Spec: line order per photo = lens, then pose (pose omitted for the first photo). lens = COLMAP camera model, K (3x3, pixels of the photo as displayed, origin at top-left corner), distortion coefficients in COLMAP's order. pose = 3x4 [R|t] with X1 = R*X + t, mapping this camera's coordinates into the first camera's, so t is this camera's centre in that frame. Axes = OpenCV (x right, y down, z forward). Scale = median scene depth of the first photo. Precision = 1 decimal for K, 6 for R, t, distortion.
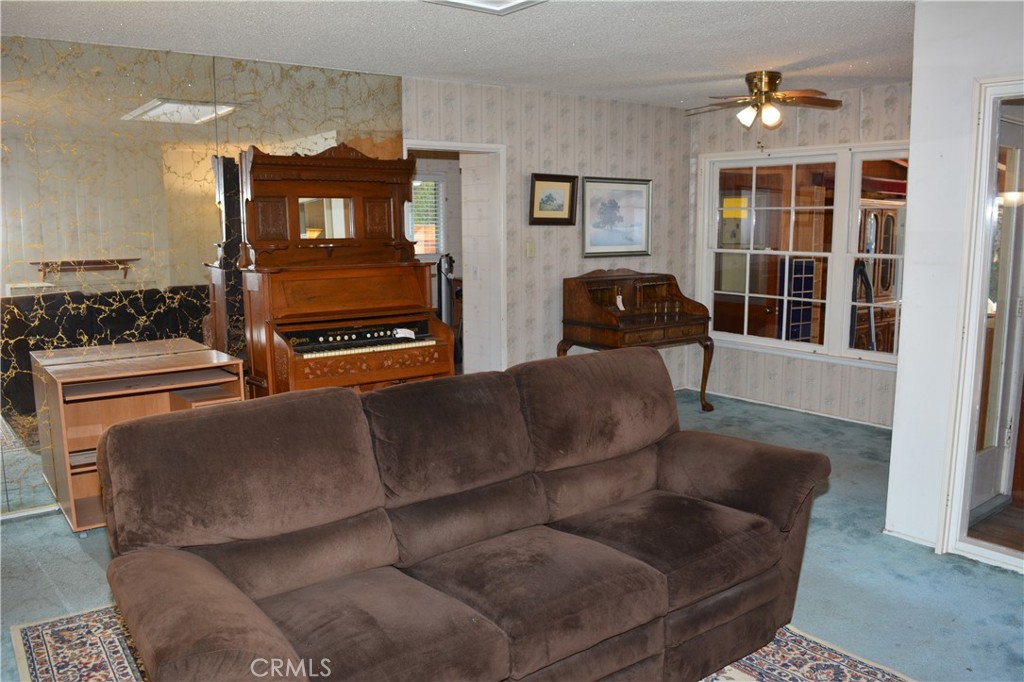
lens RADIAL K [[803.5, 0, 514.3], [0, 803.5, 344.5], [0, 0, 1]] dist [-0.093823, 0.020549]
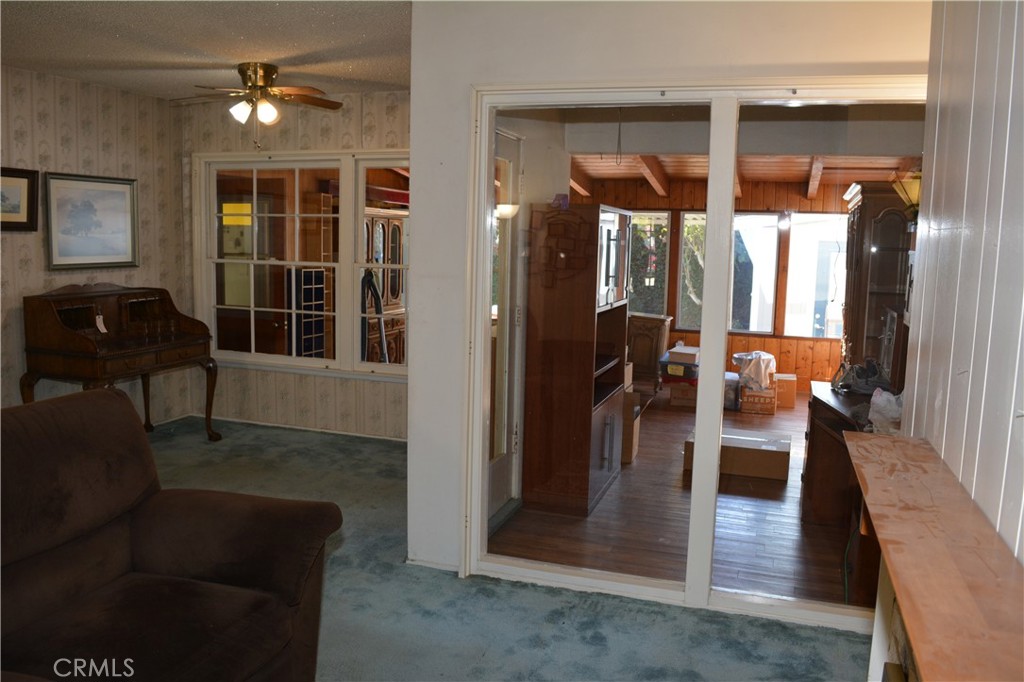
lens RADIAL K [[803.5, 0, 514.3], [0, 803.5, 344.5], [0, 0, 1]] dist [-0.093823, 0.020549]
pose [[0.833656, -0.049434, 0.550067, 0.047302], [0.054381, 0.998493, 0.007317, -0.015000], [-0.549600, 0.023814, 0.835088, 0.089136]]
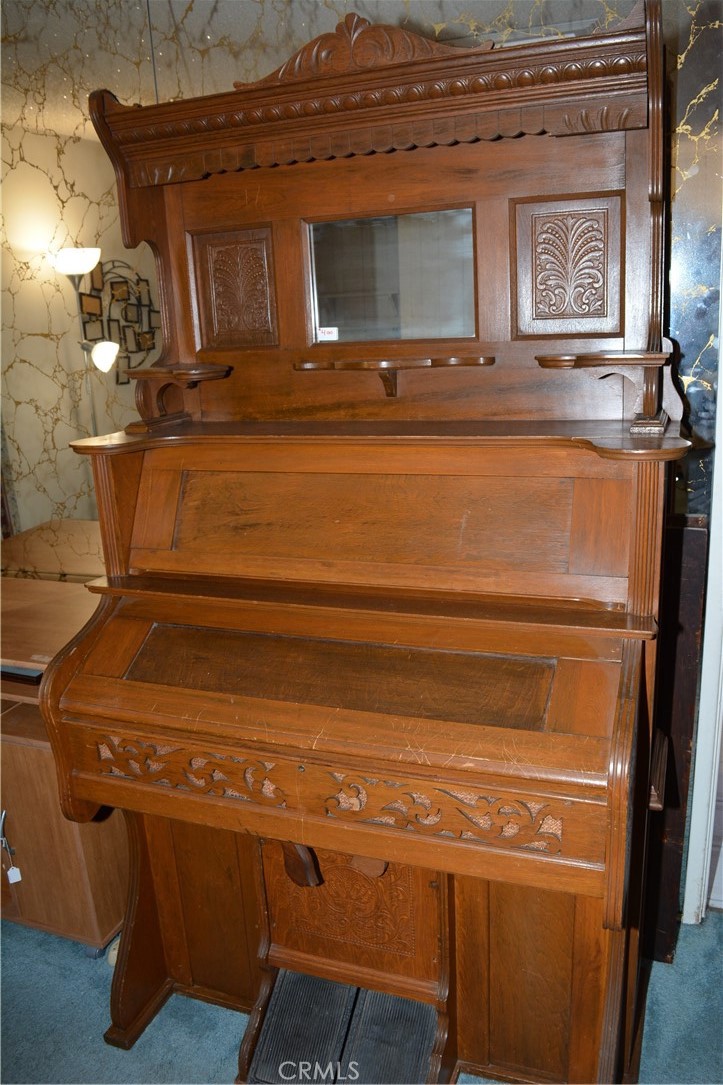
lens RADIAL K [[851.3, 0, 358.9], [0, 851.3, 548.5], [0, 0, 1]] dist [-0.093823, 0.020549]
pose [[0.517530, 0.215282, -0.828140, 0.057769], [-0.068681, 0.975161, 0.210581, -0.100288], [0.852904, -0.052105, 0.519461, 0.659522]]
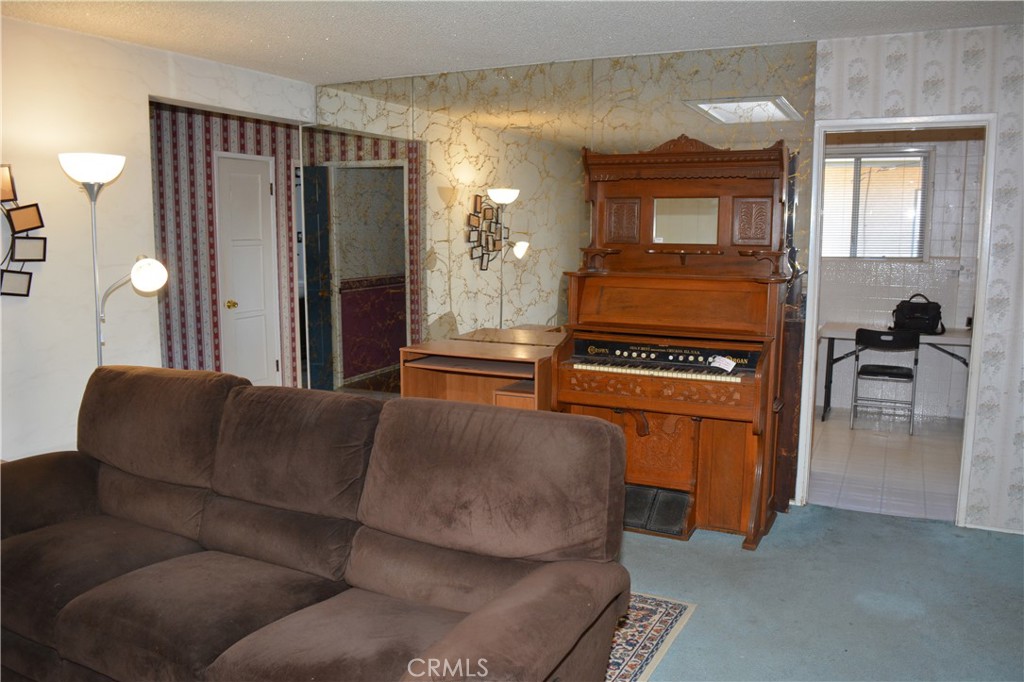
lens RADIAL K [[803.5, 0, 514.3], [0, 803.5, 344.5], [0, 0, 1]] dist [-0.093823, 0.020549]
pose [[0.439100, 0.129920, -0.888995, 0.397661], [-0.138479, 0.987452, 0.075910, -0.052749], [0.887702, 0.089775, 0.451581, 0.366175]]
